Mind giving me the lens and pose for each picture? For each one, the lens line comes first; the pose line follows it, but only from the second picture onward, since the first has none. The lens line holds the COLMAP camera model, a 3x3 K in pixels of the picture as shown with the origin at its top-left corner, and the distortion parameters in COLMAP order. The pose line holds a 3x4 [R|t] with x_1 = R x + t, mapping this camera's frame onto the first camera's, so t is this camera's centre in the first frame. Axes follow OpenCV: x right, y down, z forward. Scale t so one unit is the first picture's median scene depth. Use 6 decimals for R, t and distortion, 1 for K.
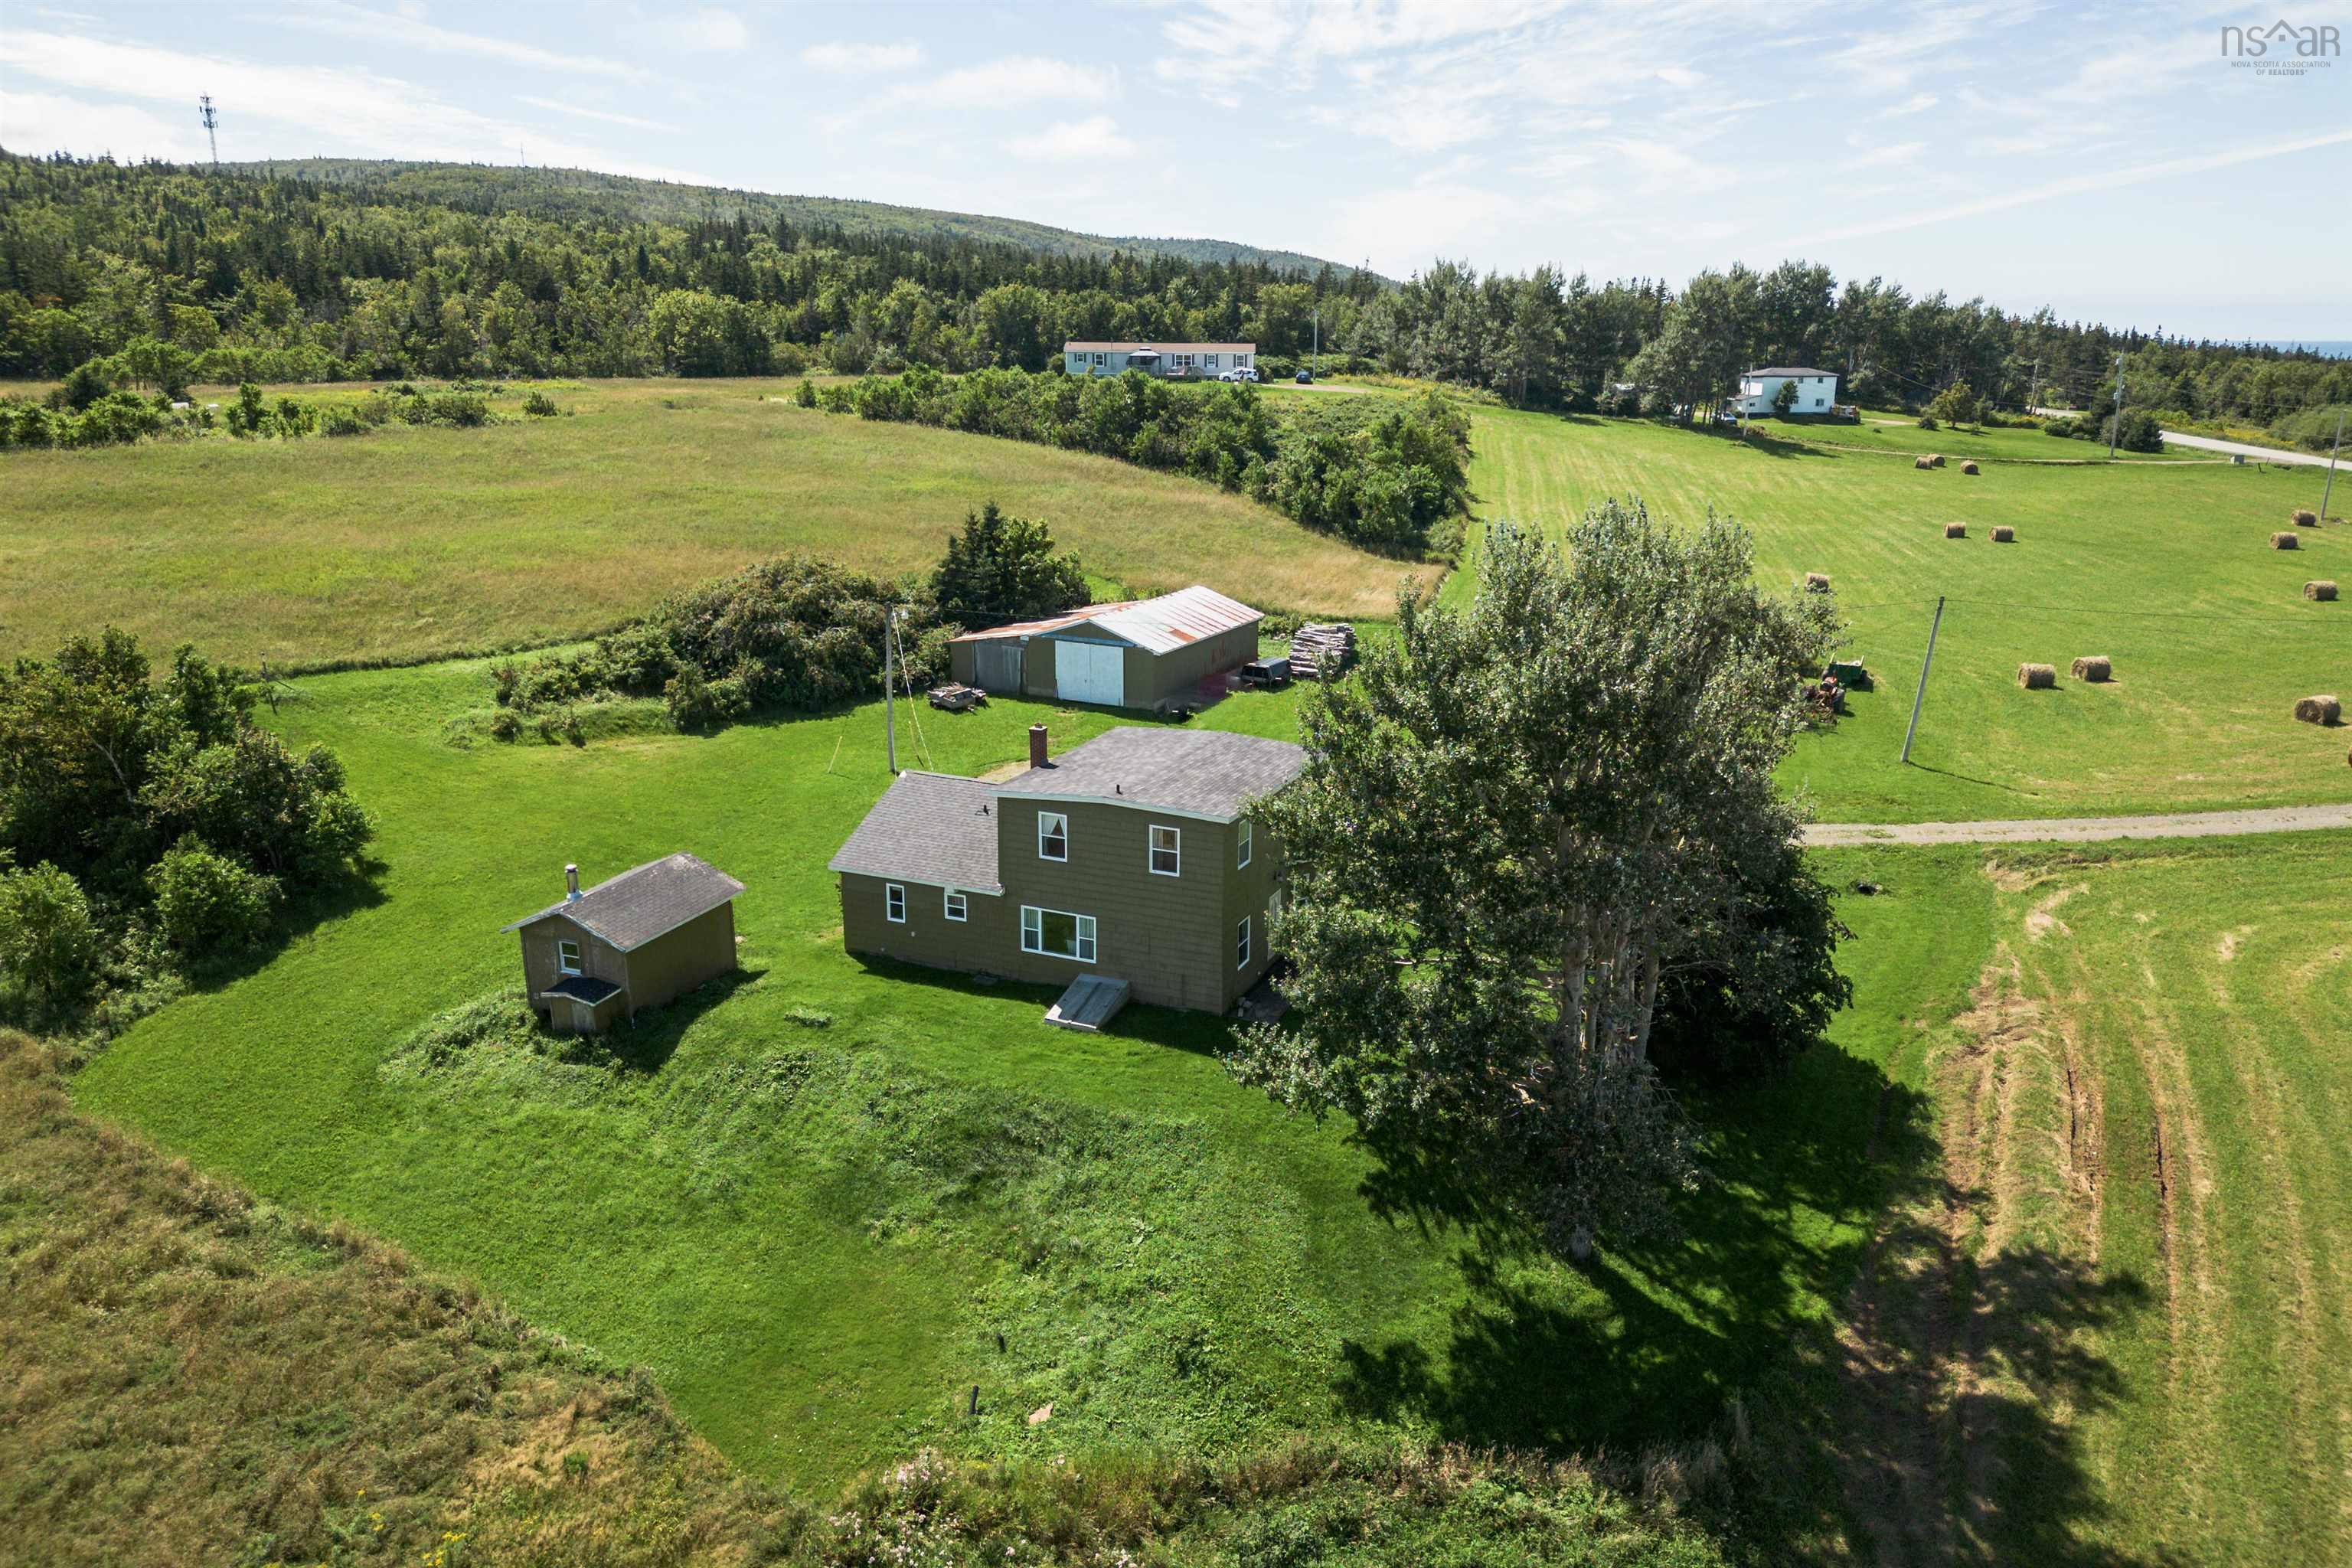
lens RADIAL K [[1667.6, 0, 1175.7], [0, 1667.6, 823.9], [0, 0, 1]] dist [0.086872, -0.078655]
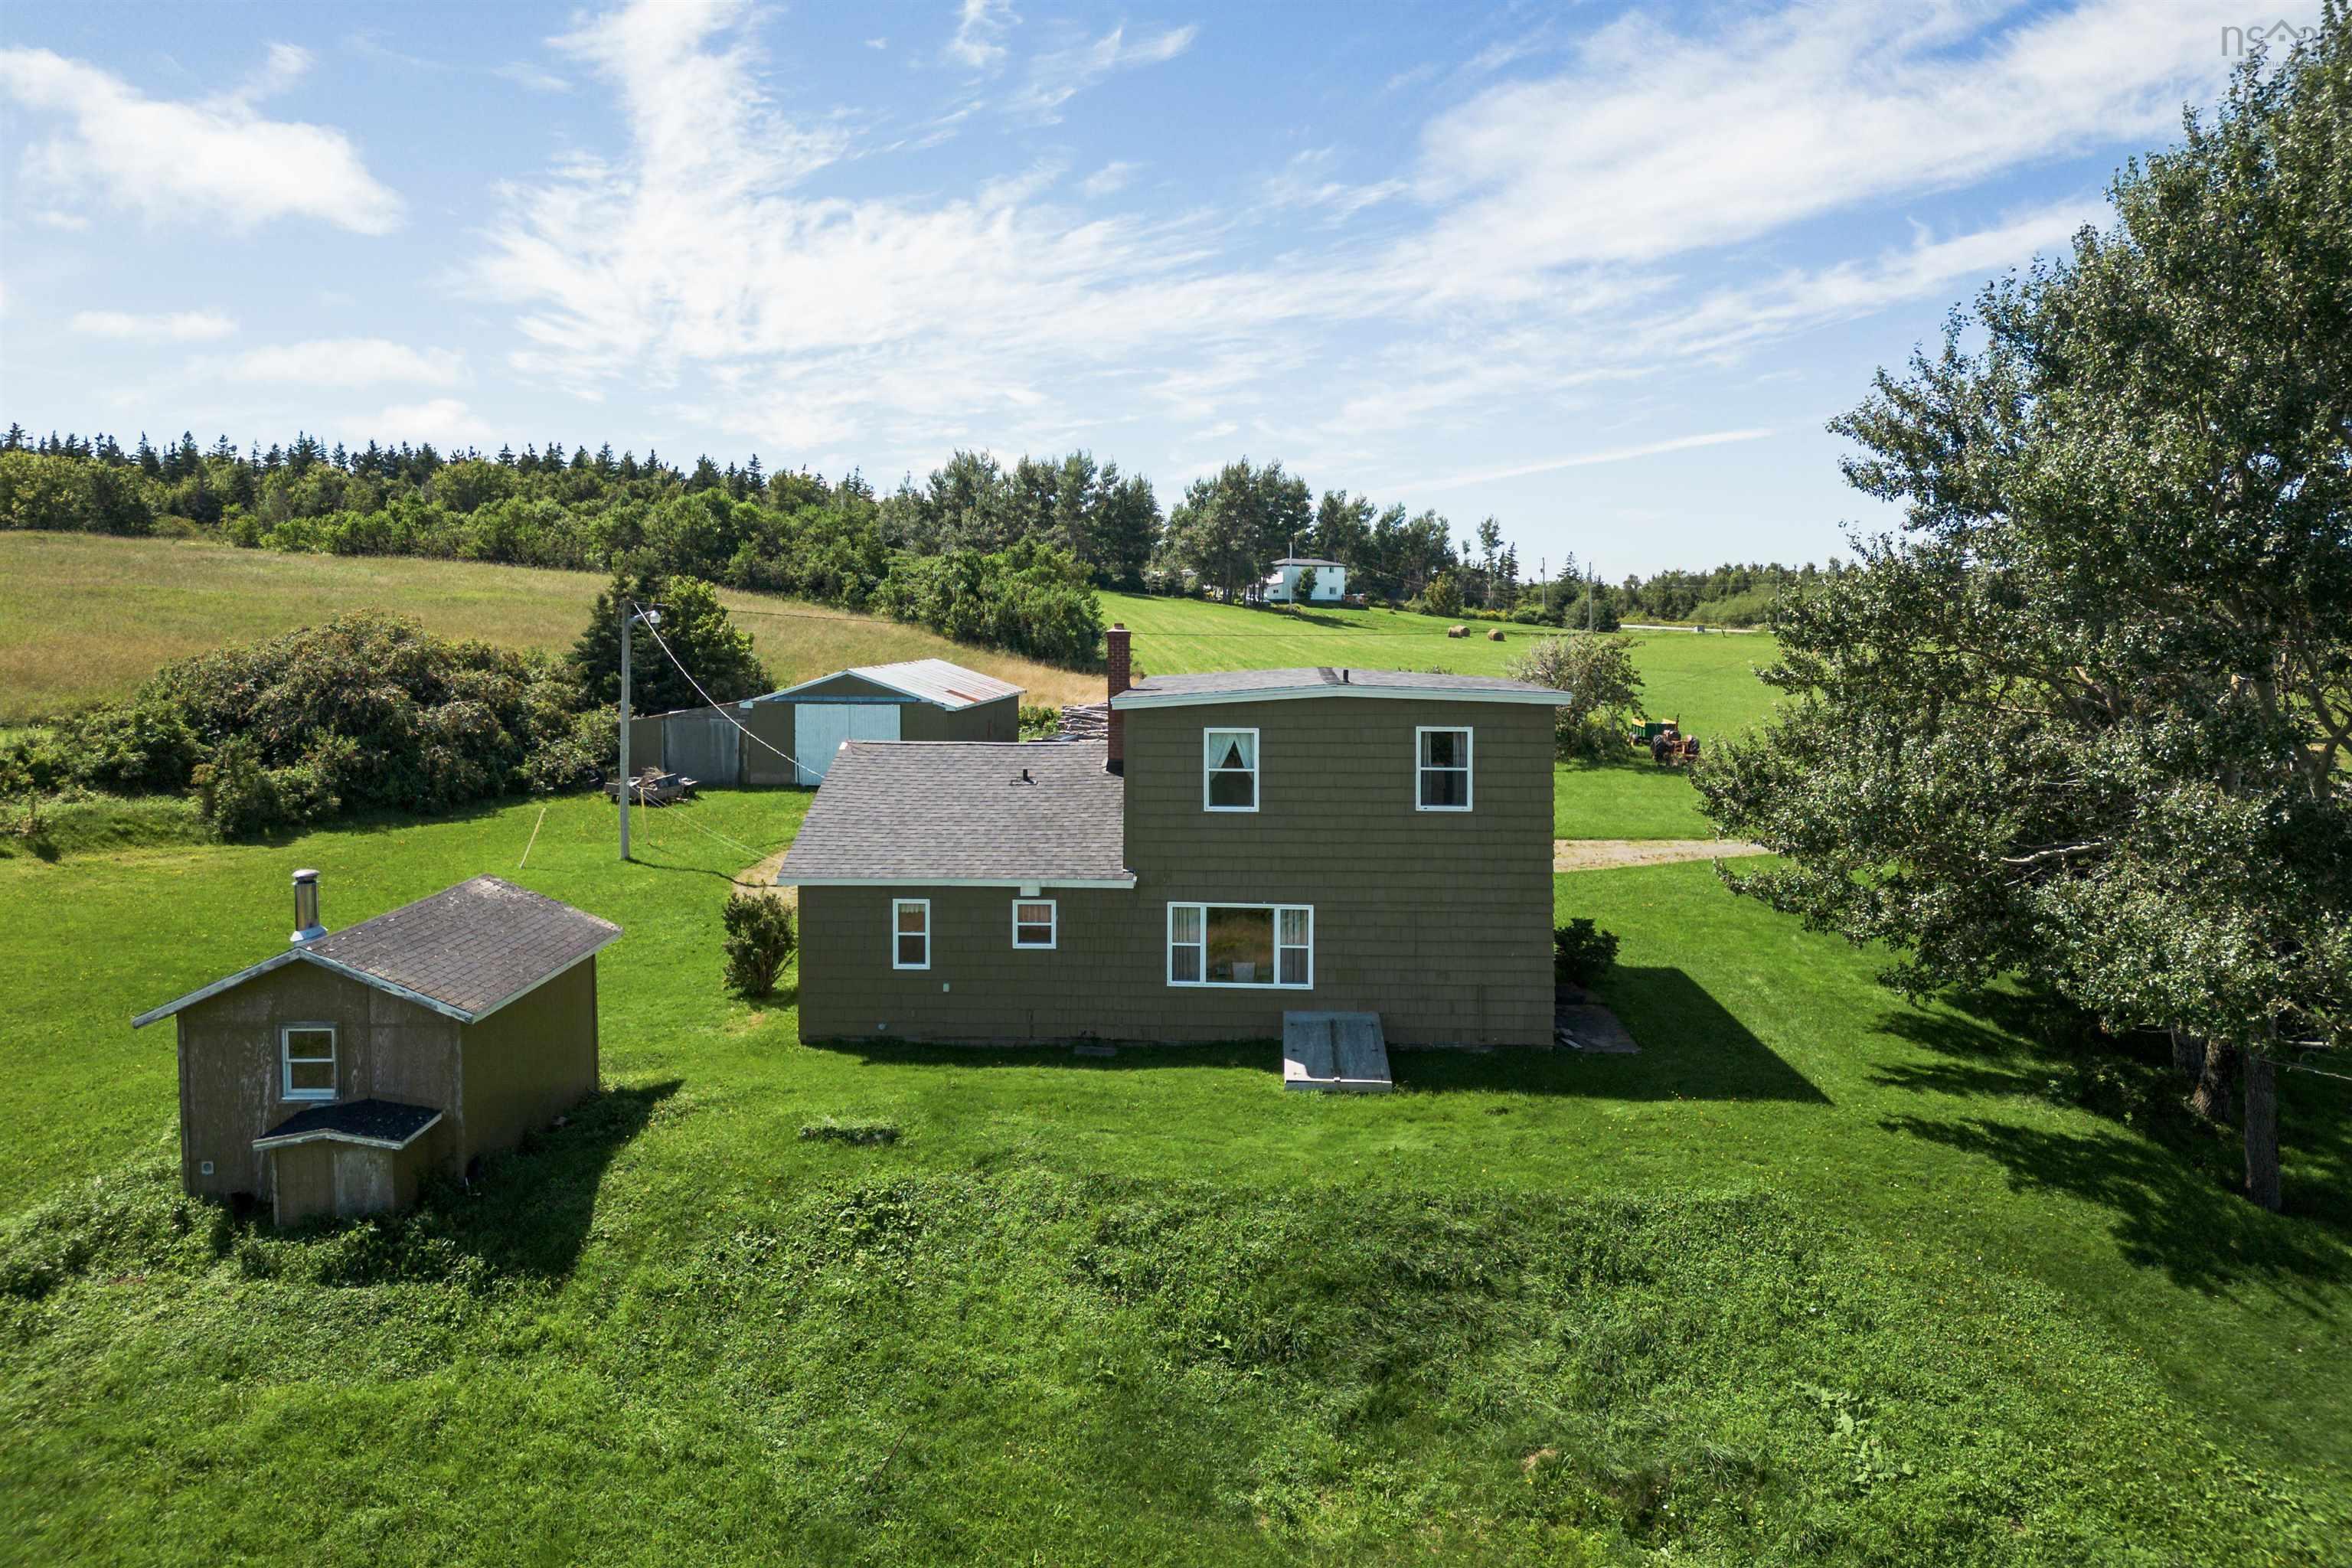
lens RADIAL K [[1664.0, 0, 1185.8], [0, 1664.0, 733.4], [0, 0, 1]] dist [0.082507, -0.064052]
pose [[0.934835, -0.030324, 0.353785, -0.187780], [0.104531, 0.975697, -0.192582, 0.066983], [-0.339347, 0.217014, 0.915286, 0.298992]]
